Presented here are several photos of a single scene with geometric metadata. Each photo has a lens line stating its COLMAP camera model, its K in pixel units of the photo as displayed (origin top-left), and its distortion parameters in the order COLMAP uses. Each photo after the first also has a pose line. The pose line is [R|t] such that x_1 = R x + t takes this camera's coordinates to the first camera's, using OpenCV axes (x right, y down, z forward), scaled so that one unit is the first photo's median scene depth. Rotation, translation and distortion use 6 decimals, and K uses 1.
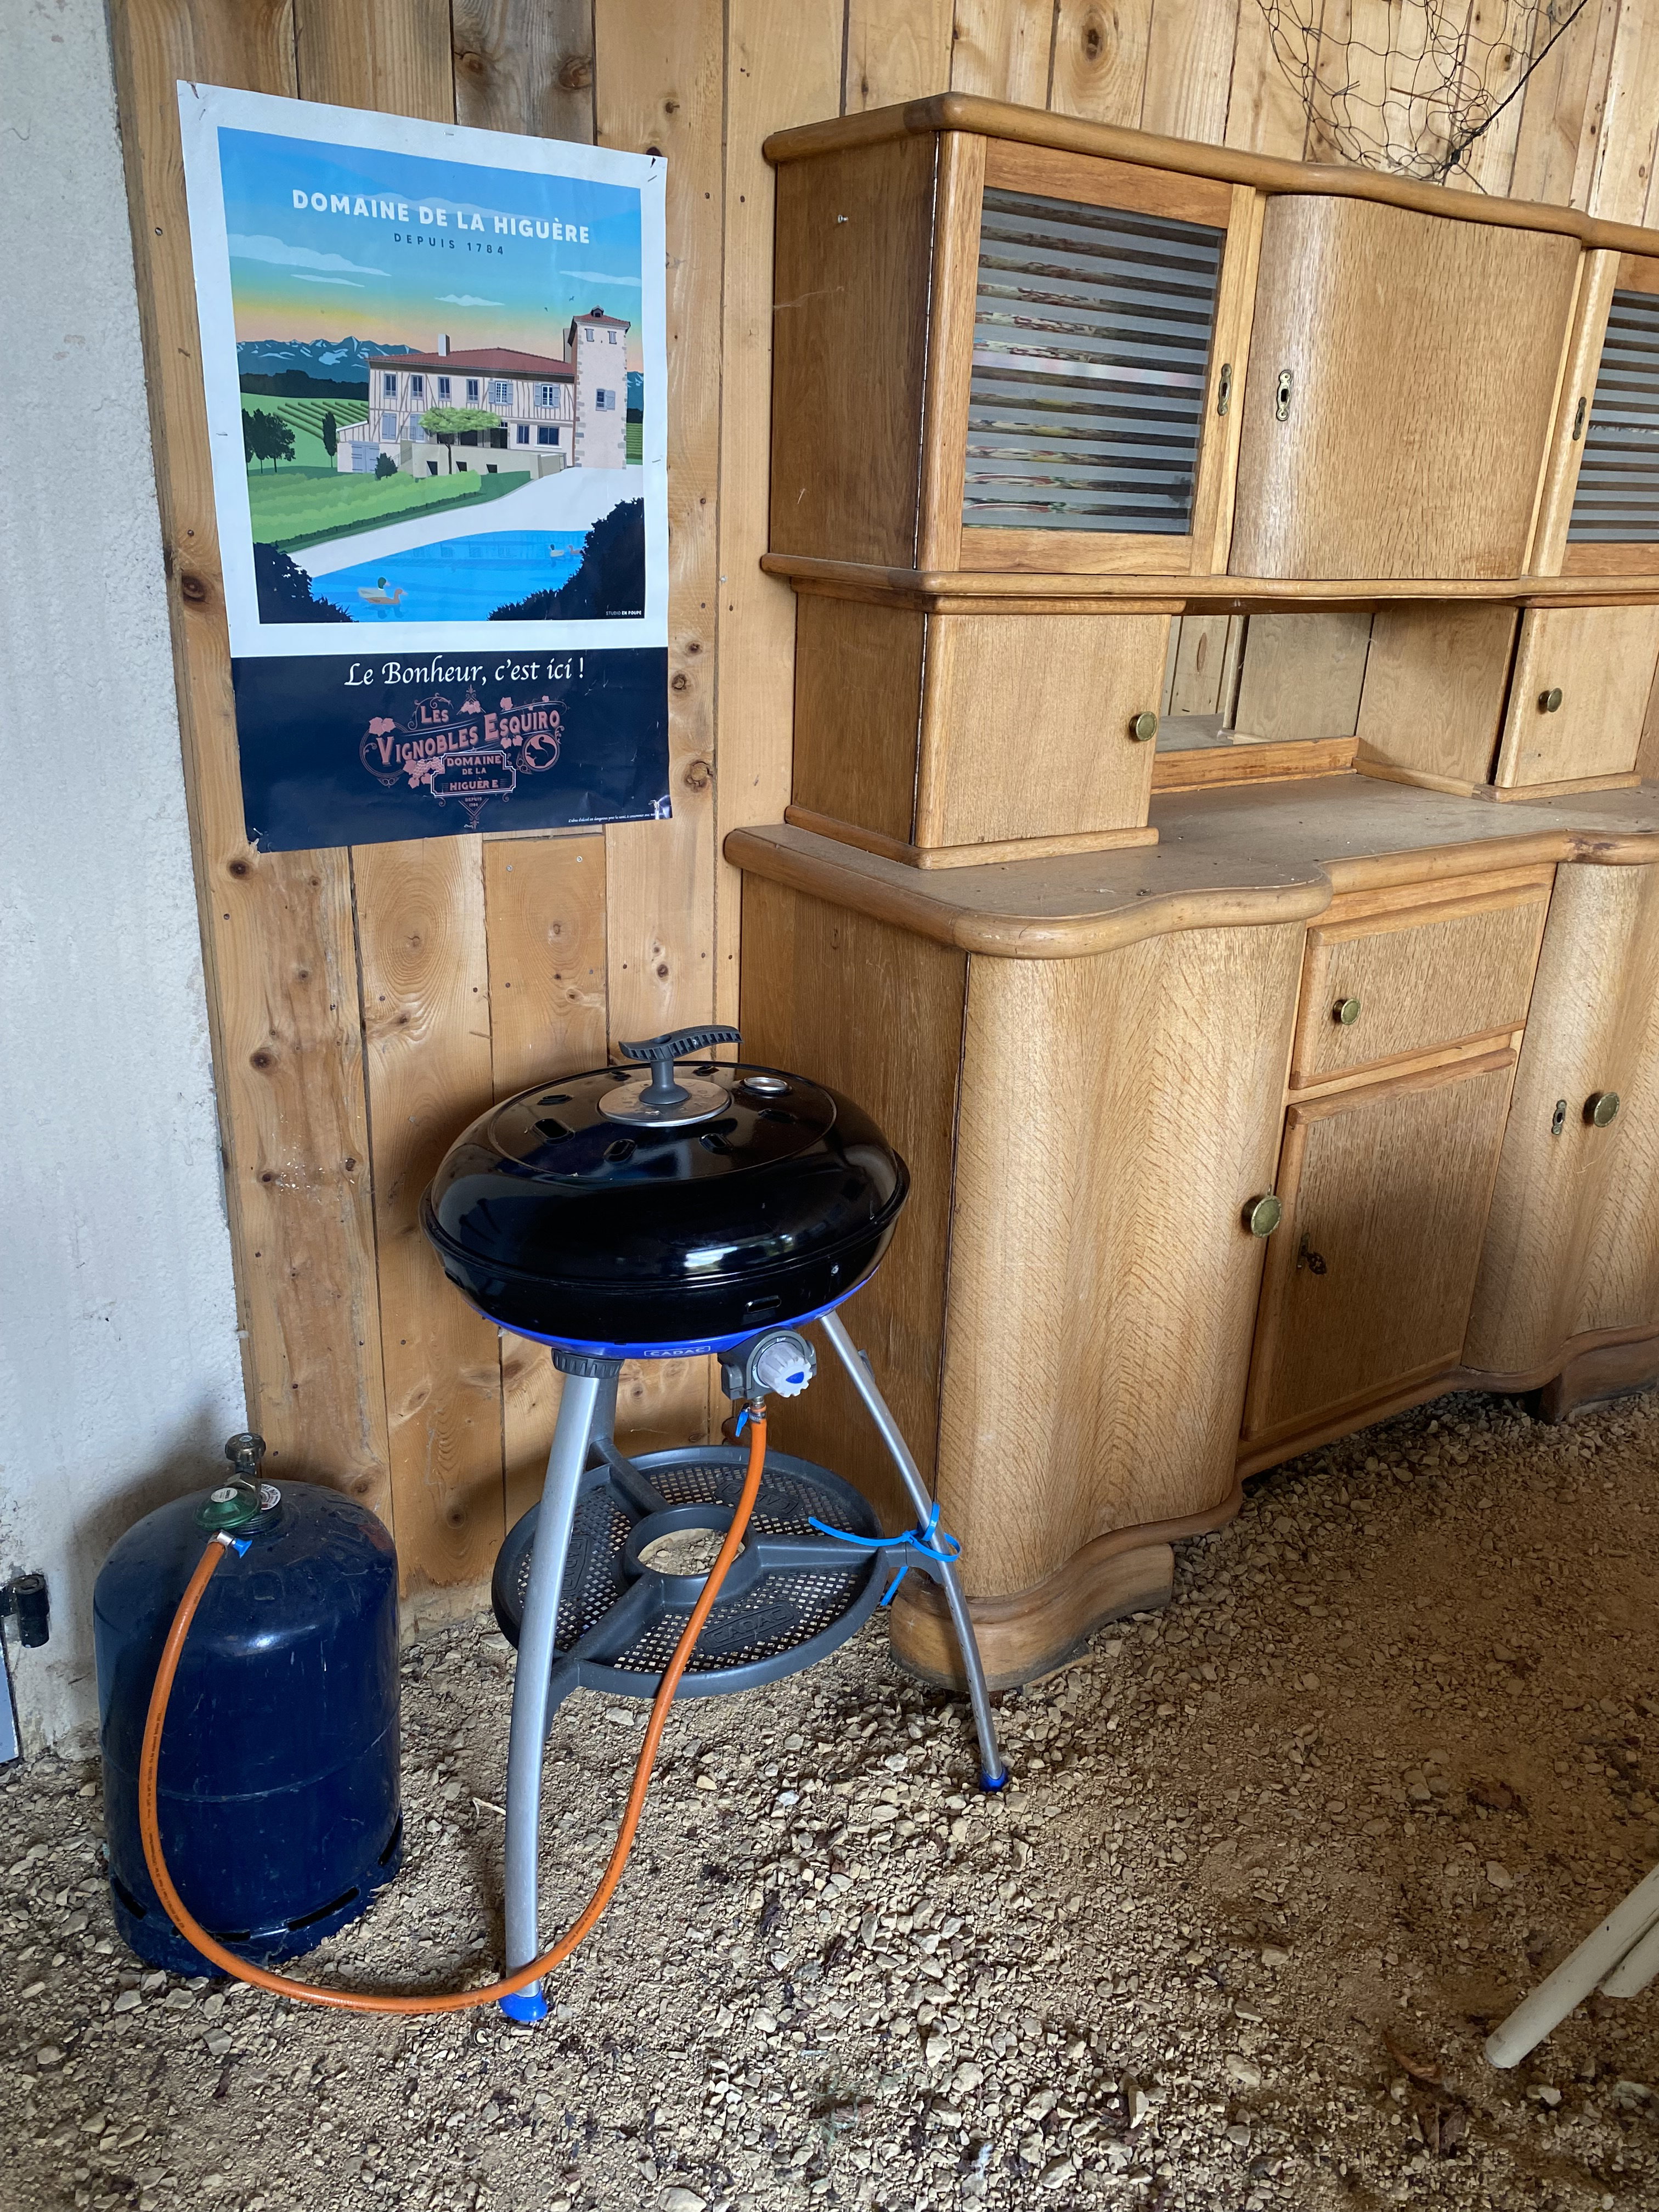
lens RADIAL K [[1698.3, 0, 879.1], [0, 1698.3, 1128.9], [0, 0, 1]] dist [0.046666, -0.046670]
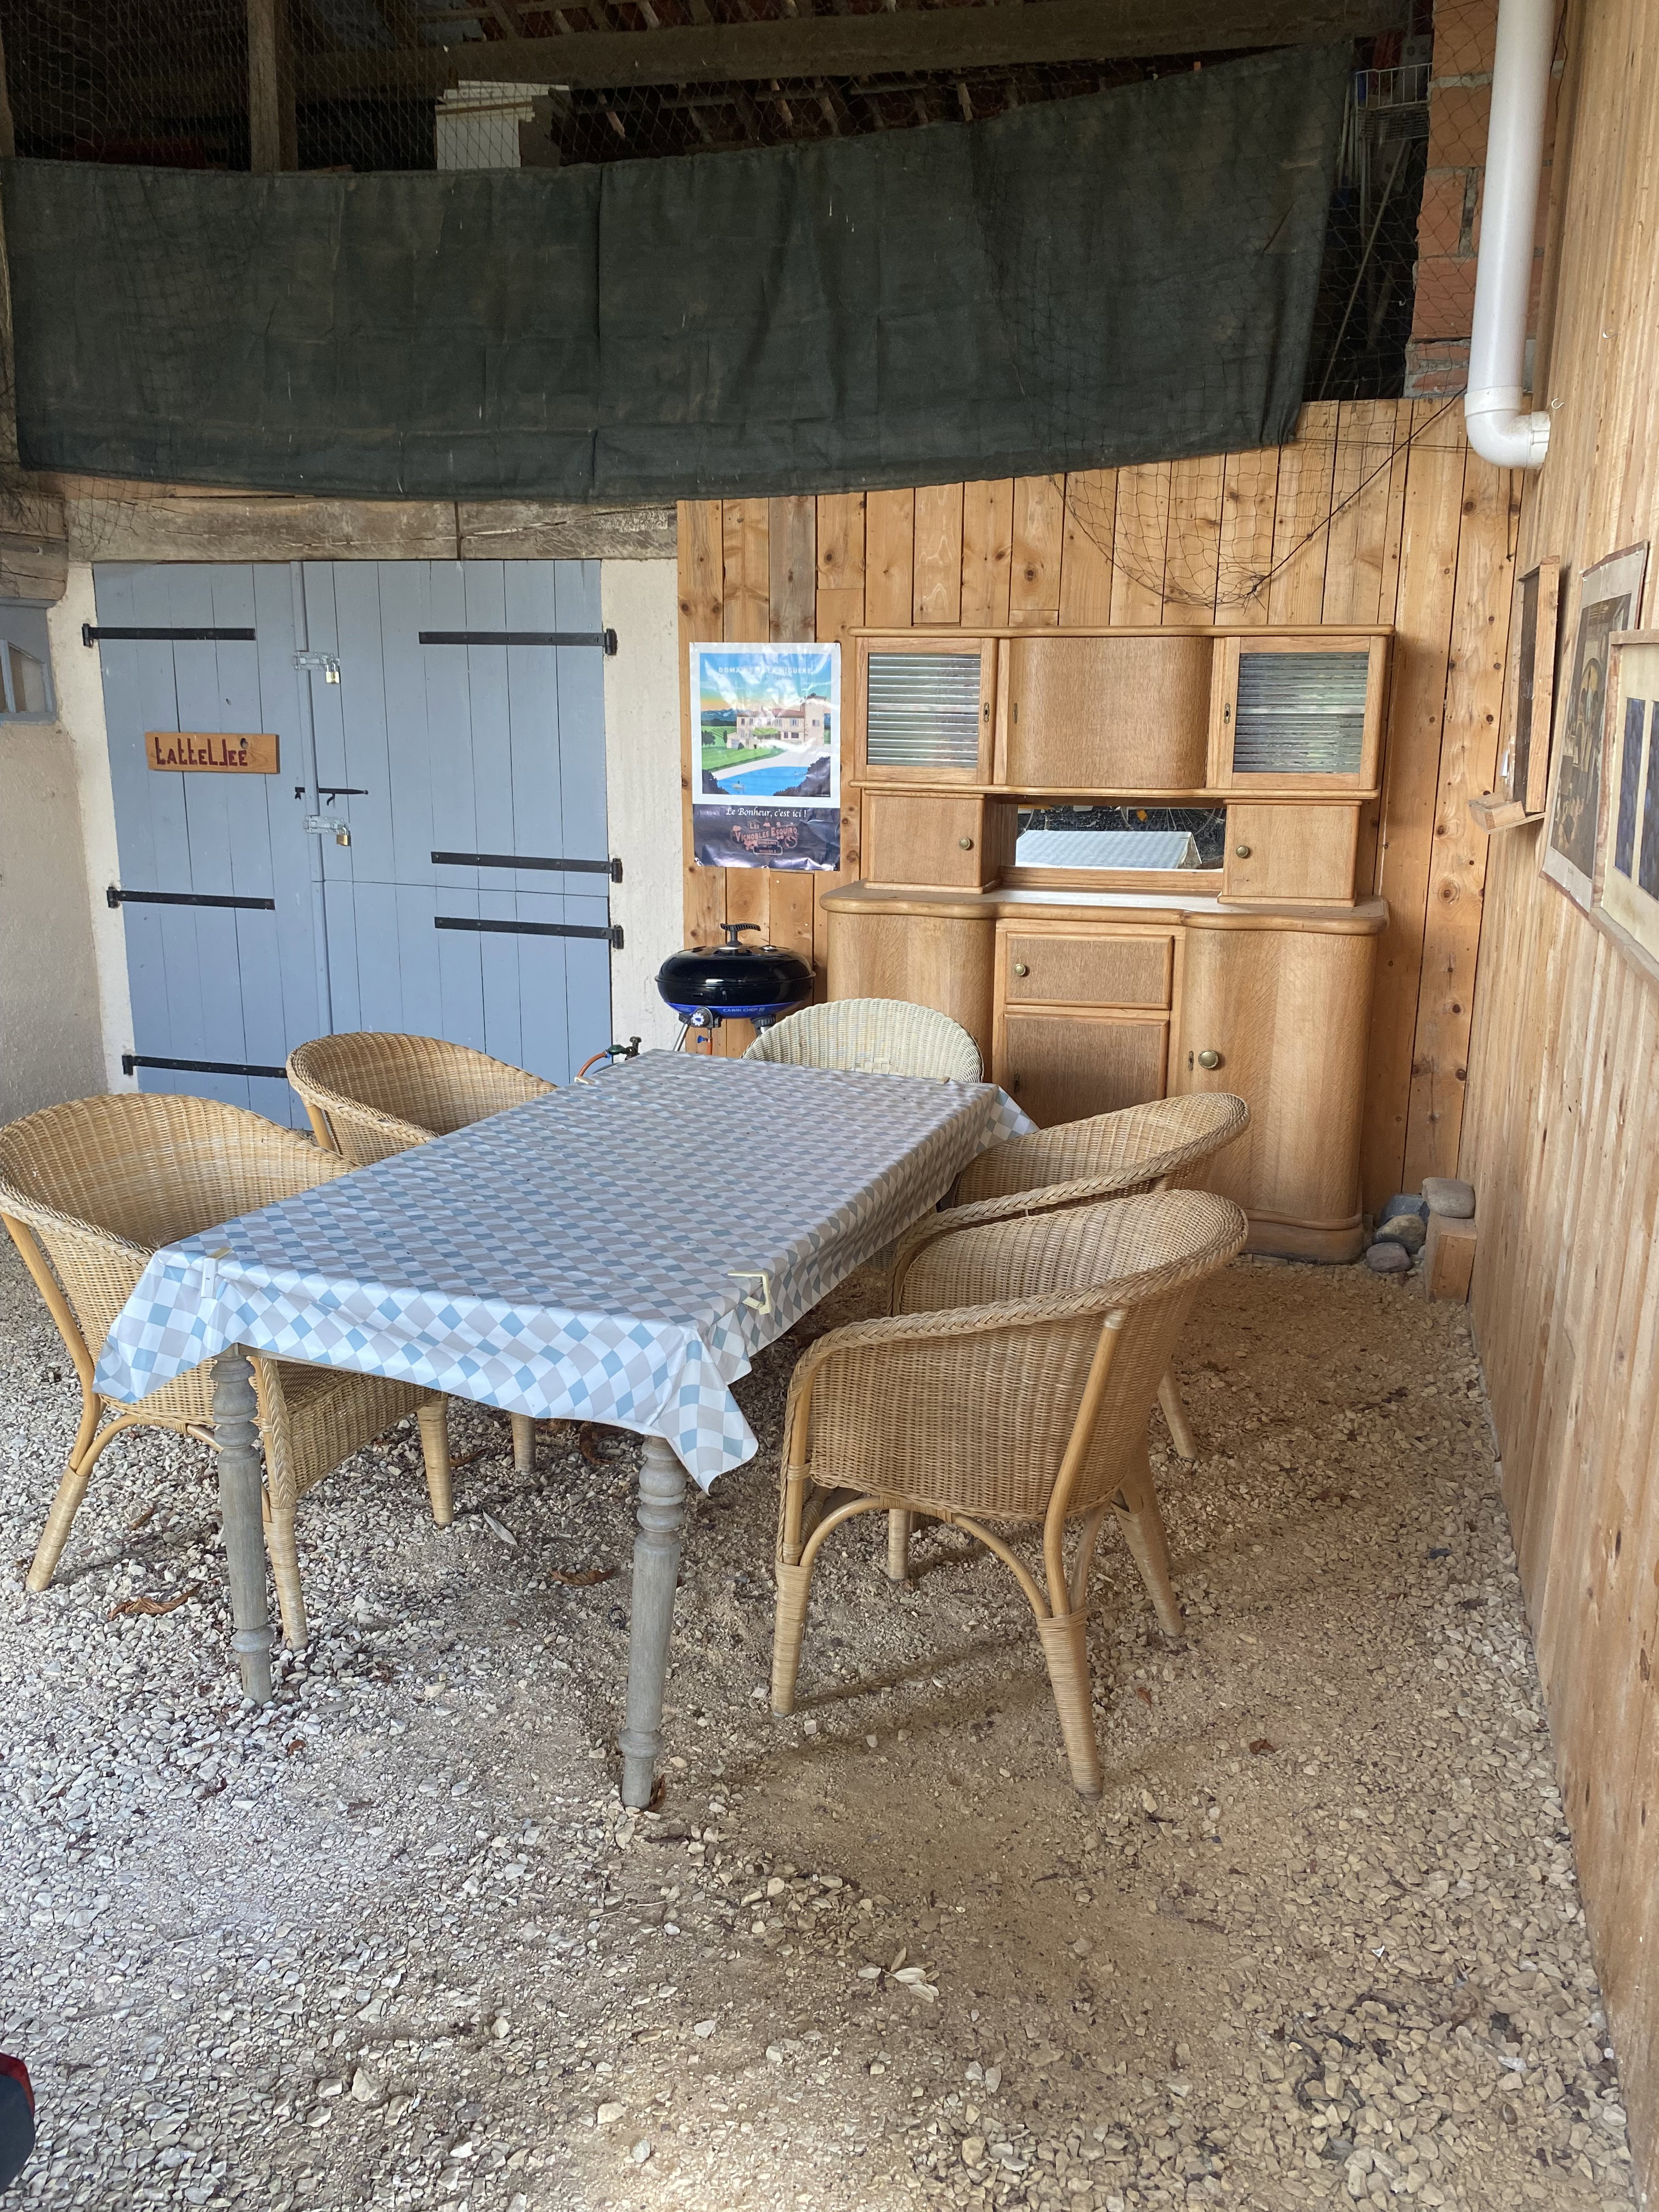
lens RADIAL K [[1698.3, 0, 873.6], [0, 1698.3, 1132.1], [0, 0, 1]] dist [0.046666, -0.046670]
pose [[0.622163, 0.159108, -0.766549, 2.212701], [-0.266473, 0.963705, -0.016250, 0.262488], [0.736142, 0.214375, 0.641980, -0.629072]]
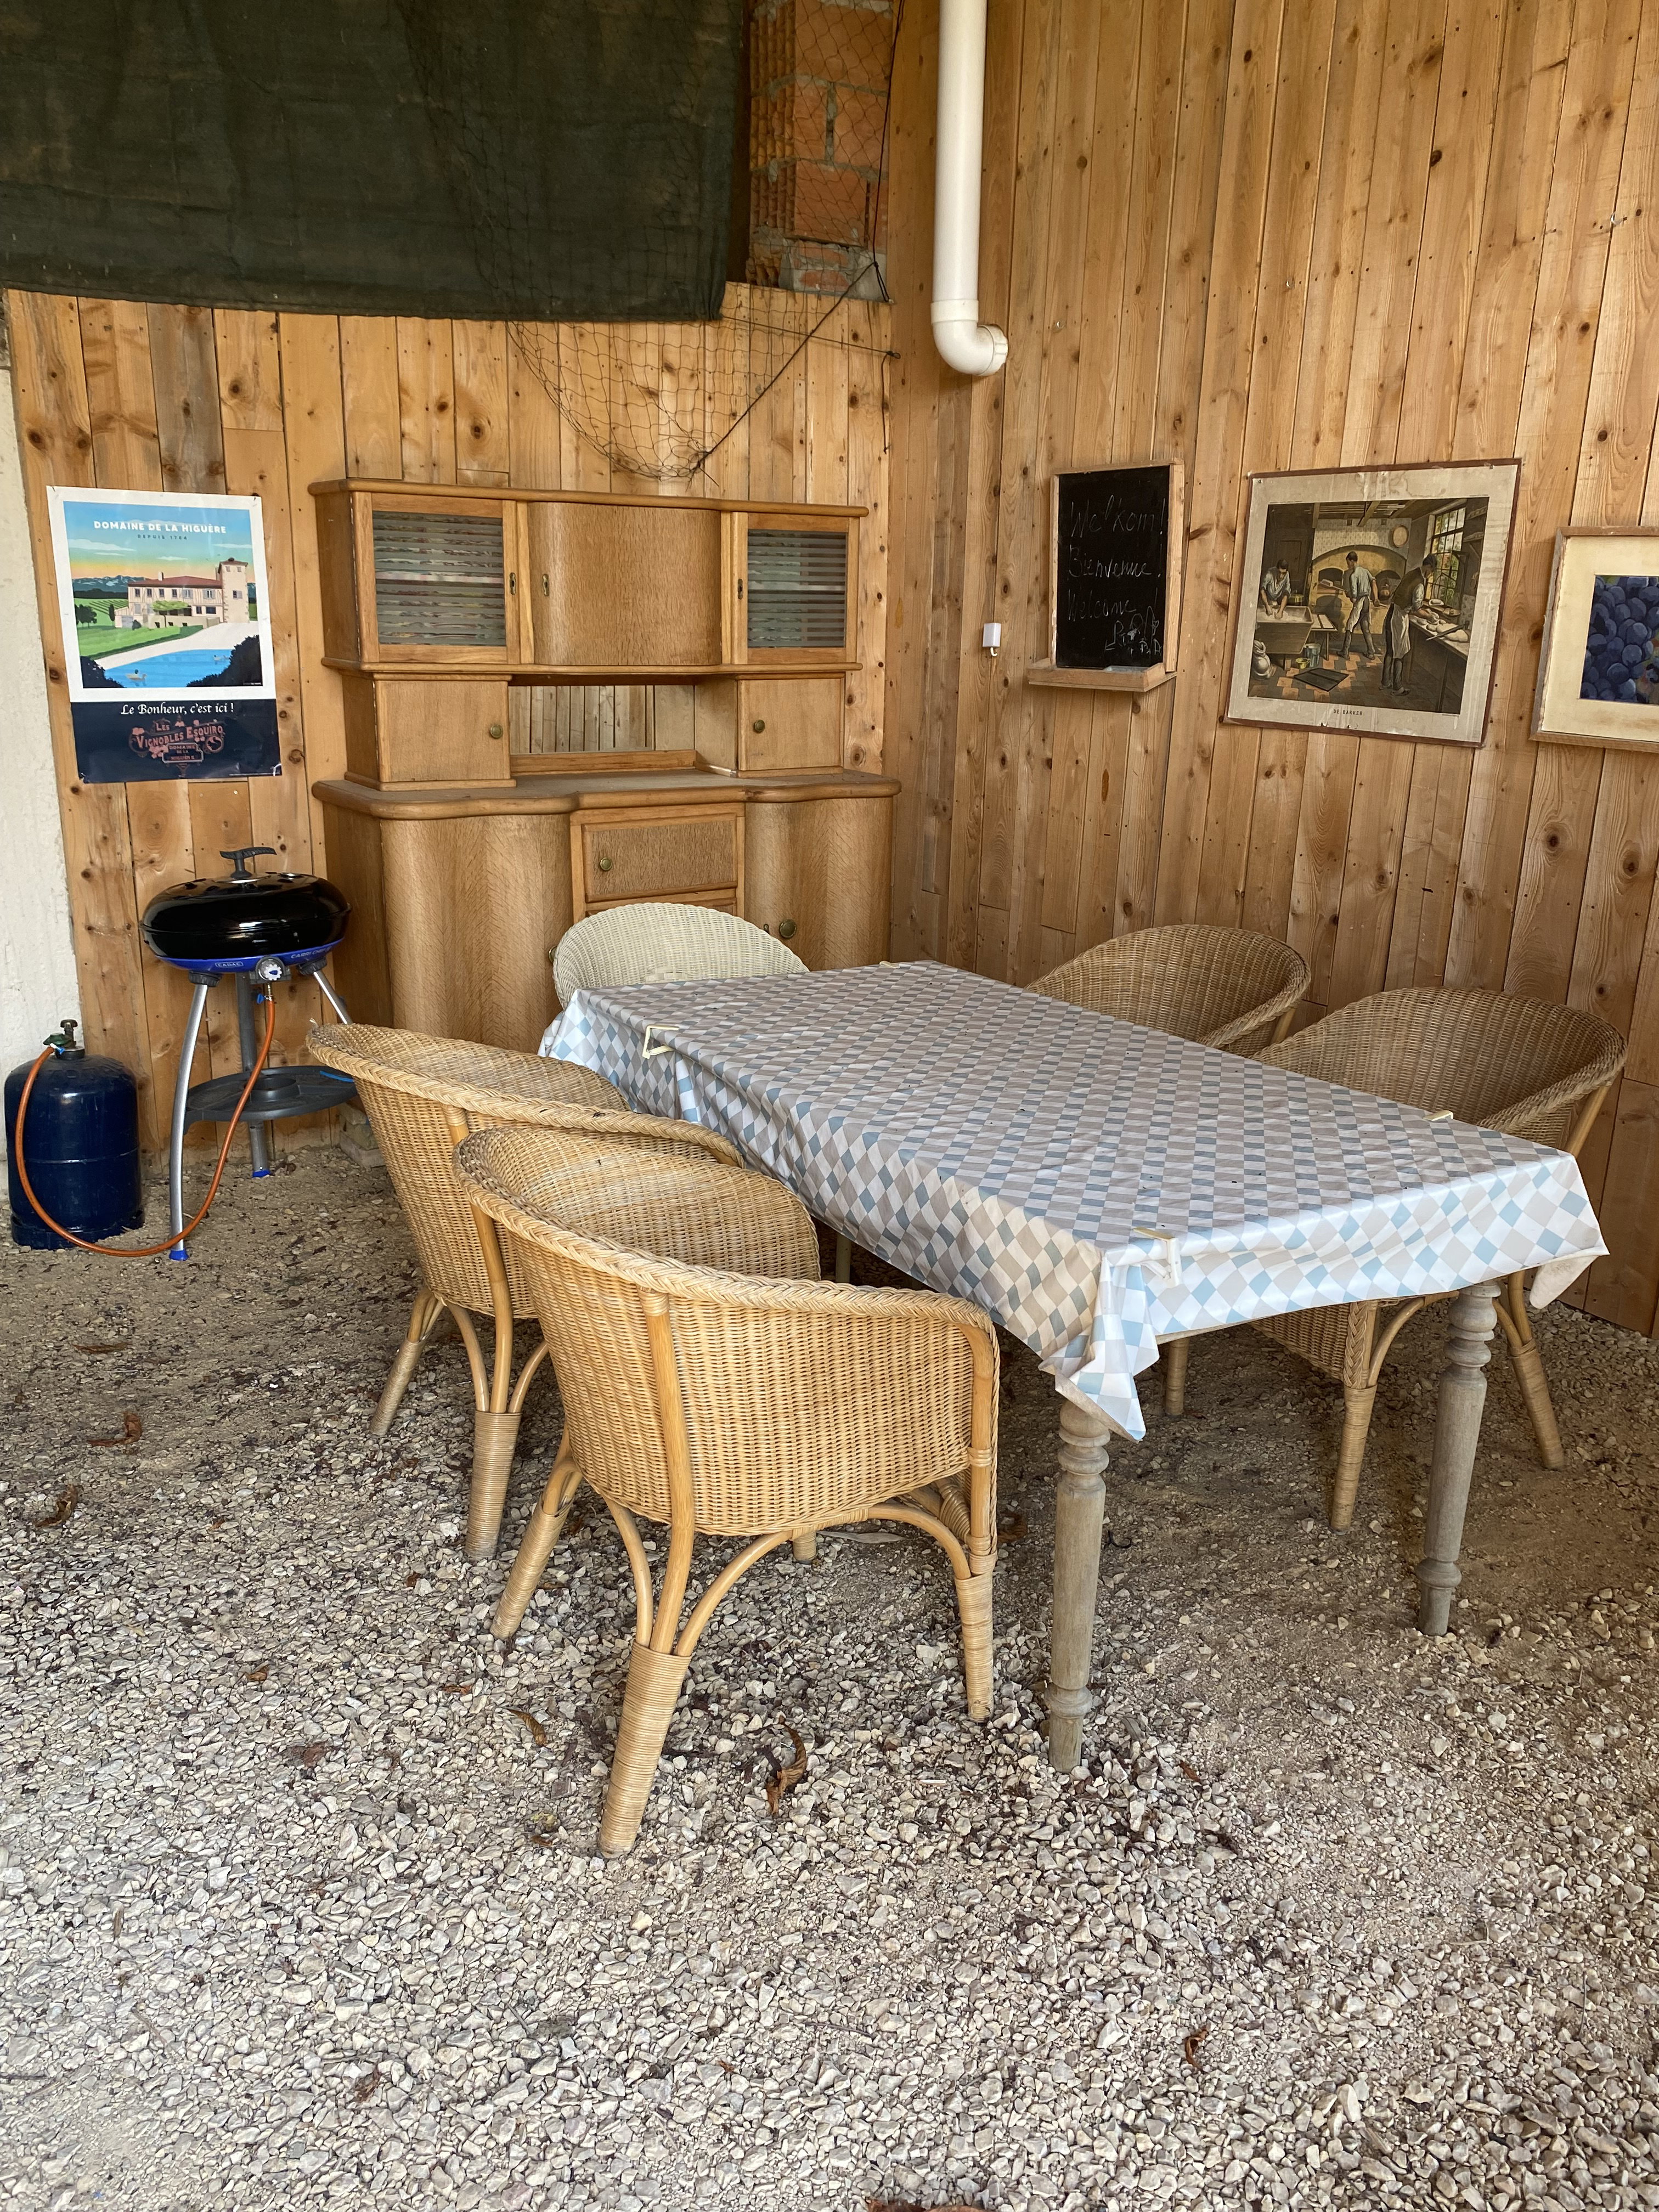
lens RADIAL K [[1698.3, 0, 847.7], [0, 1698.3, 1100.4], [0, 0, 1]] dist [0.046666, -0.046670]
pose [[0.998962, -0.012693, -0.043752, 0.768485], [0.009015, 0.996487, -0.083259, 0.468023], [0.044655, 0.082778, 0.995567, -1.241962]]
